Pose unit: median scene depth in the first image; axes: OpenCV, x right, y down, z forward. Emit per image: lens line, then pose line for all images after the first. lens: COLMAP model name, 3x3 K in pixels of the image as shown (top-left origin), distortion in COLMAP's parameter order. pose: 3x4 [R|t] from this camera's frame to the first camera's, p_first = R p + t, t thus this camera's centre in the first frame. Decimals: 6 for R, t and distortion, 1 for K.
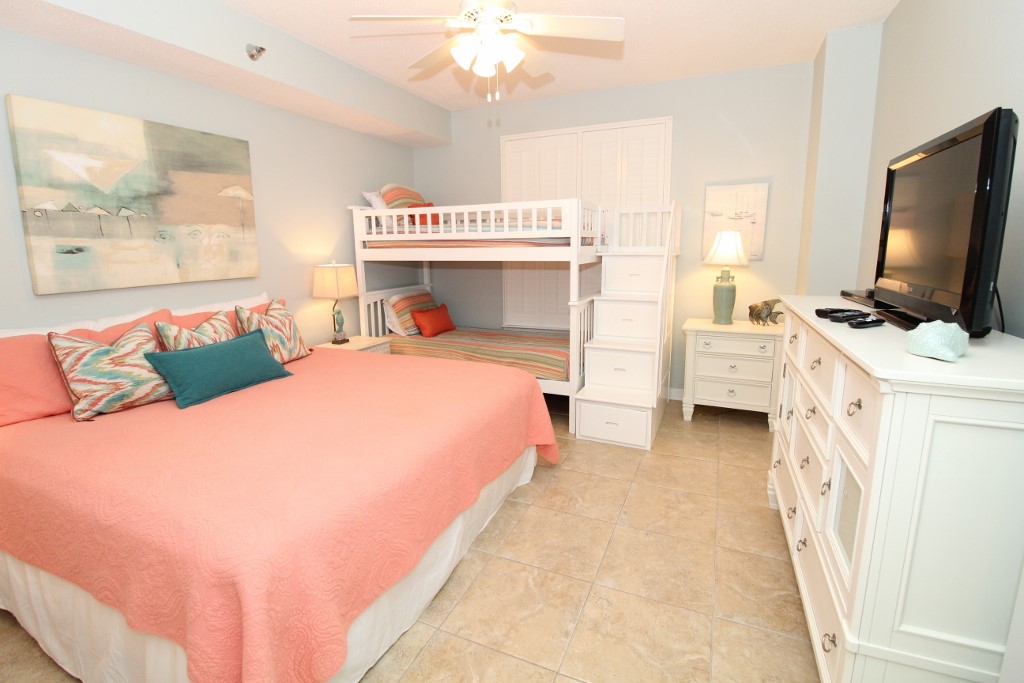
lens RADIAL K [[476.6, 0, 512.5], [0, 476.6, 337.0], [0, 0, 1]] dist [-0.012045, -0.004762]
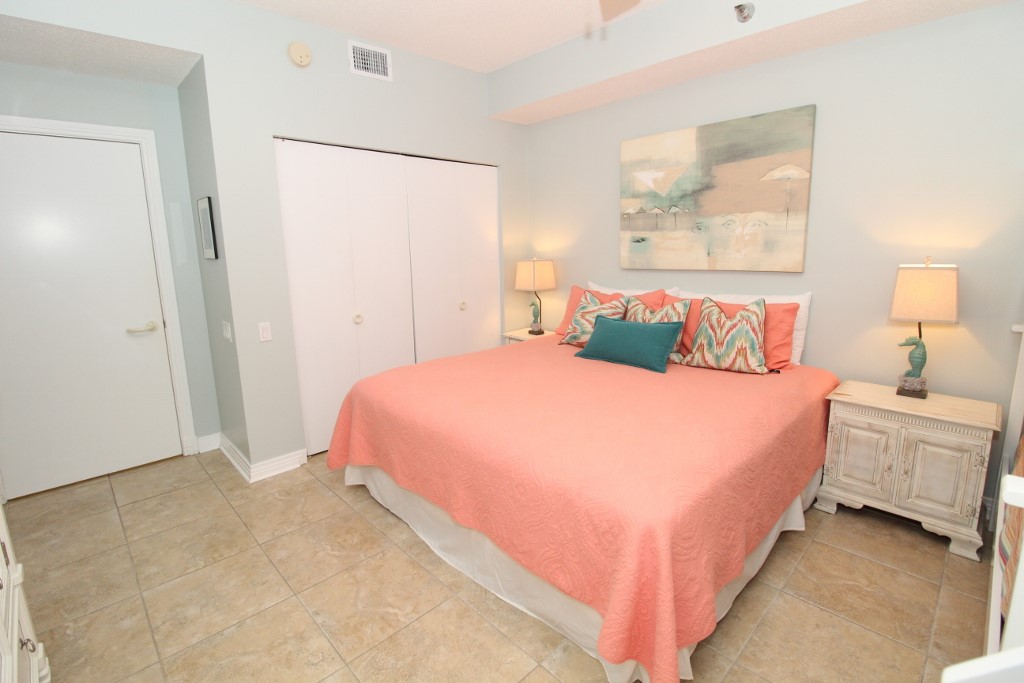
lens RADIAL K [[476.6, 0, 515.2], [0, 476.6, 334.3], [0, 0, 1]] dist [-0.012045, -0.004762]
pose [[-0.377855, 0.194168, -0.905276, 0.521405], [-0.147579, 0.952631, 0.265923, -0.214052], [0.914028, 0.234080, -0.331301, 1.067073]]
